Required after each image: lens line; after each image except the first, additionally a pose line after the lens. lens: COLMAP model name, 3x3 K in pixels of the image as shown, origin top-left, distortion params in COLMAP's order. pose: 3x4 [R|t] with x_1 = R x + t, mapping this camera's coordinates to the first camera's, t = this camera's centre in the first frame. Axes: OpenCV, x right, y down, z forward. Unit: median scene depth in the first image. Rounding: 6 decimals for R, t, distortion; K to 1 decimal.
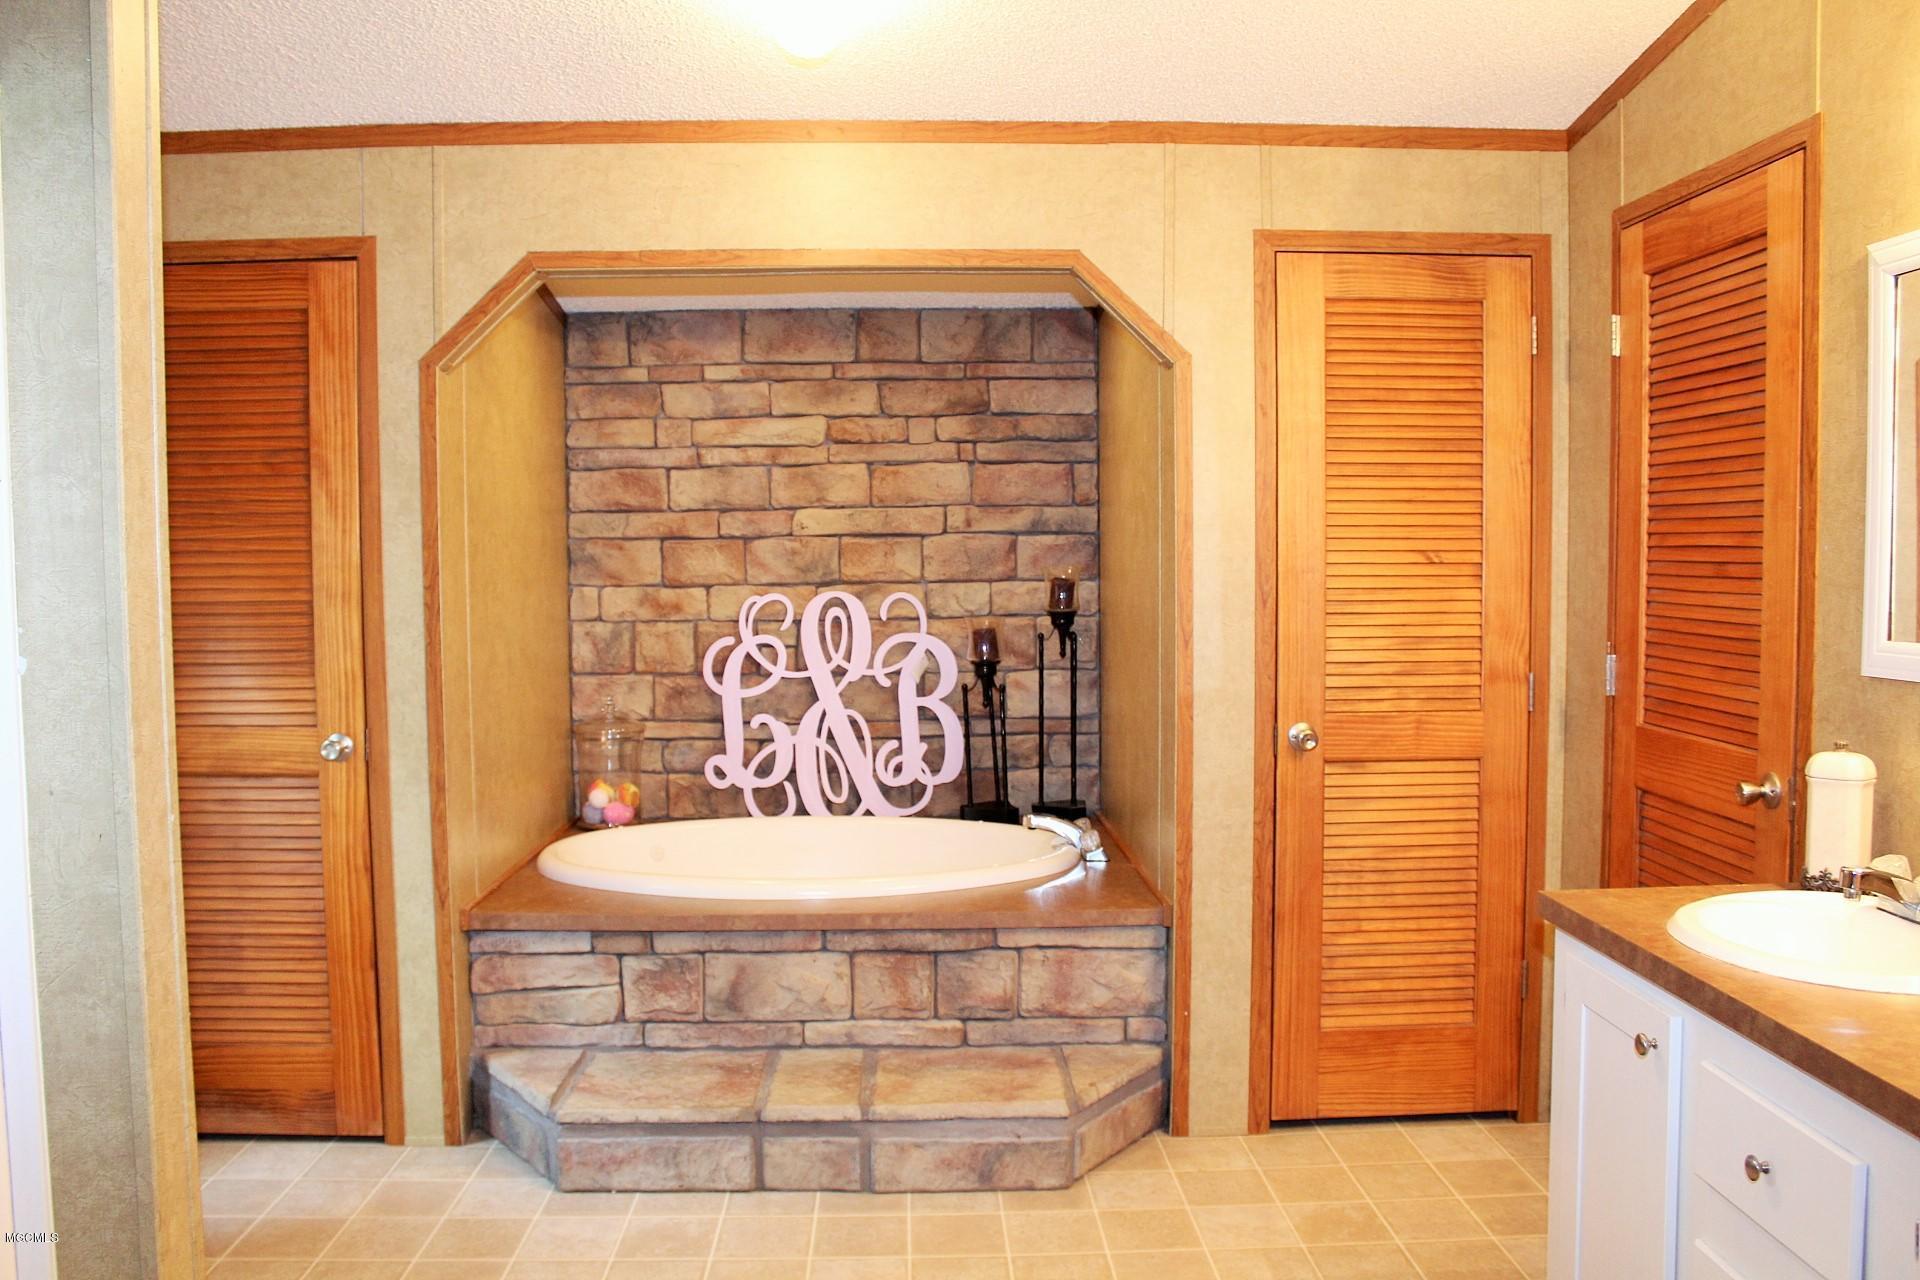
lens RADIAL K [[1558.9, 0, 960.0], [0, 1558.9, 640.0], [0, 0, 1]] dist [-0.160351, 0.164483]
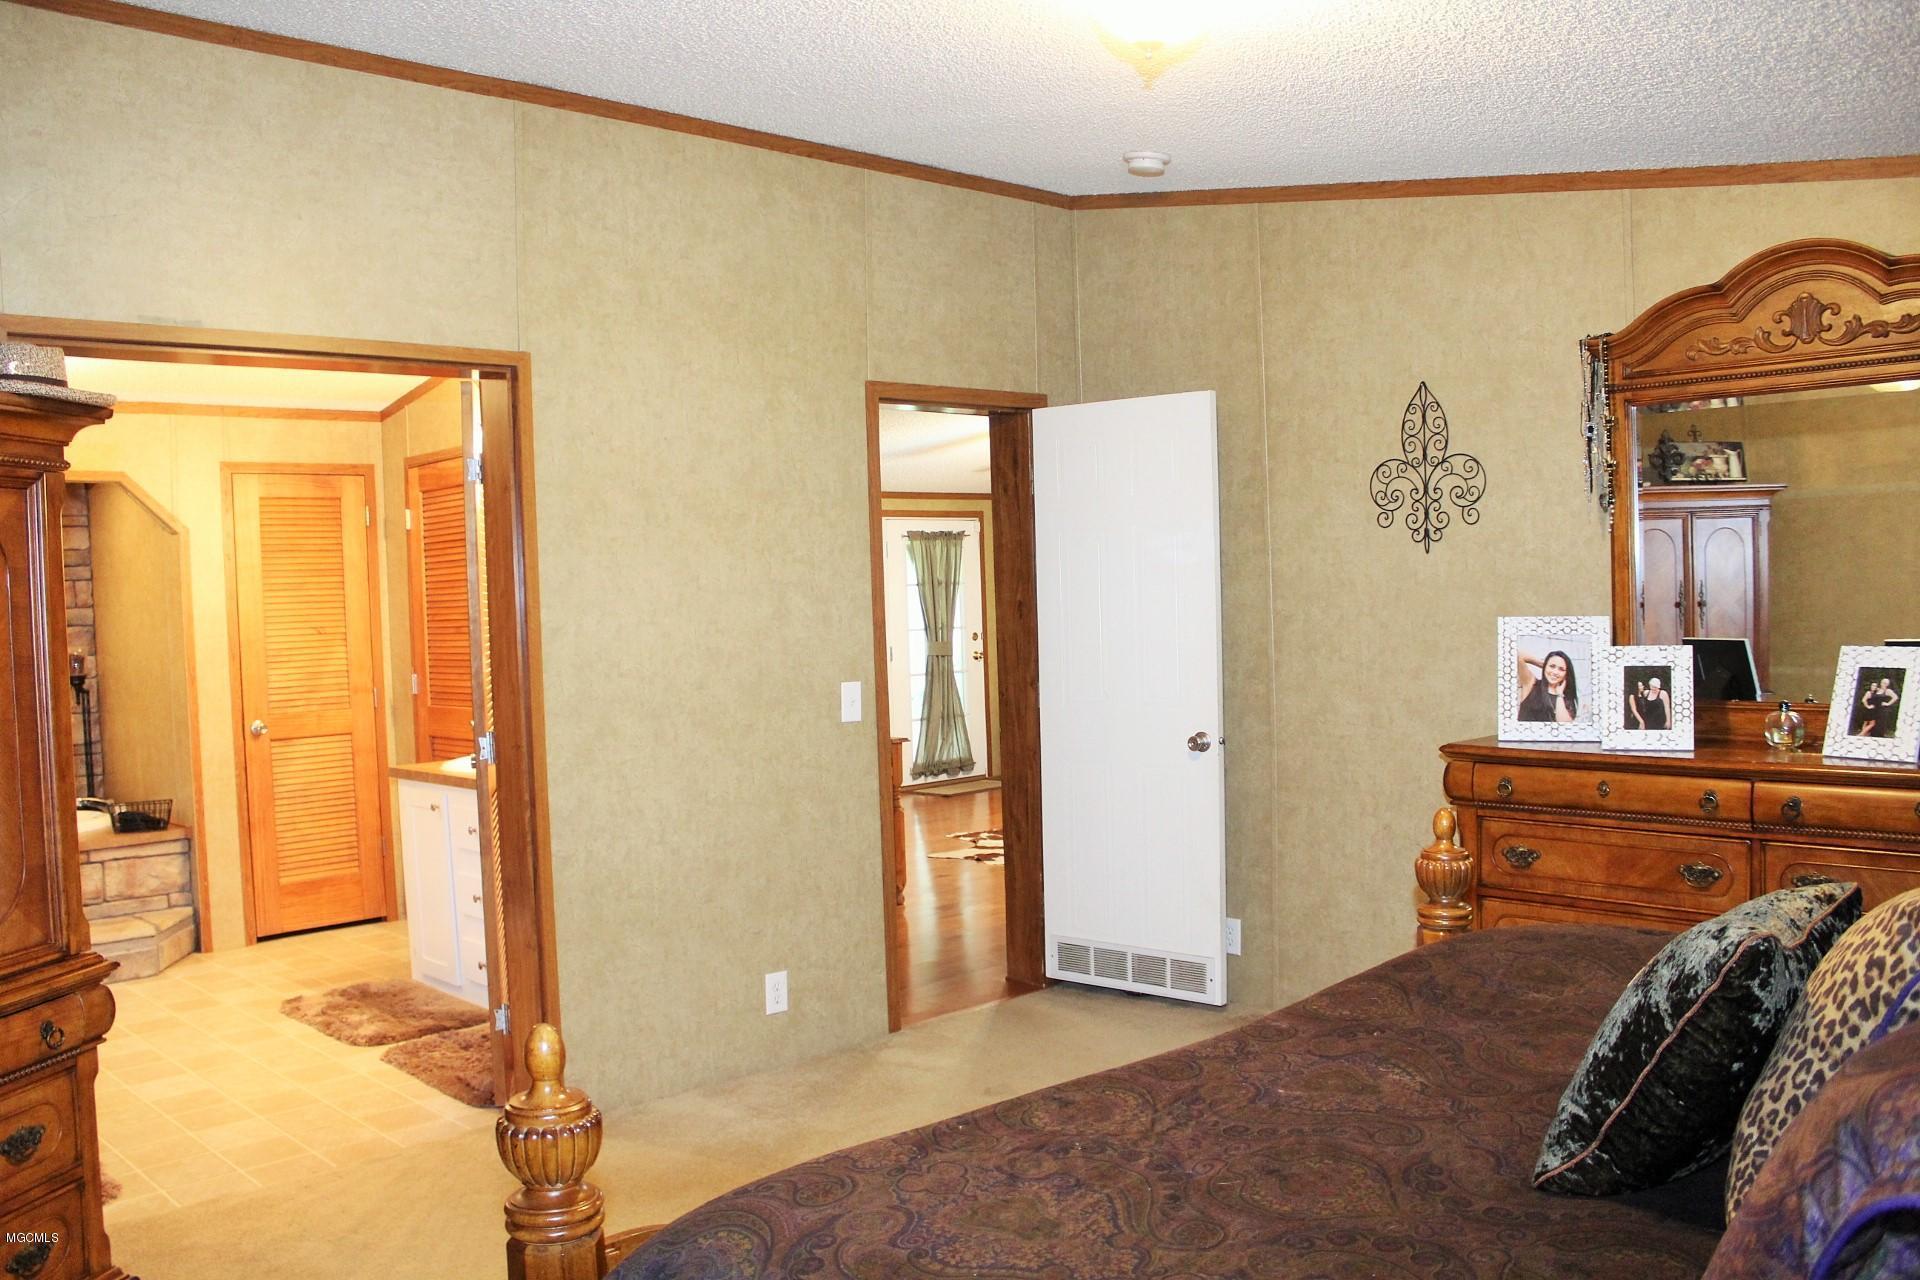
lens RADIAL K [[1575.5, 0, 949.4], [0, 1575.5, 649.8], [0, 0, 1]] dist [-0.170752, 0.152130]
pose [[0.742873, -0.042291, 0.668095, -0.398969], [0.071611, 0.997296, -0.016497, 0.058543], [-0.665591, 0.060098, 0.743893, -0.965366]]
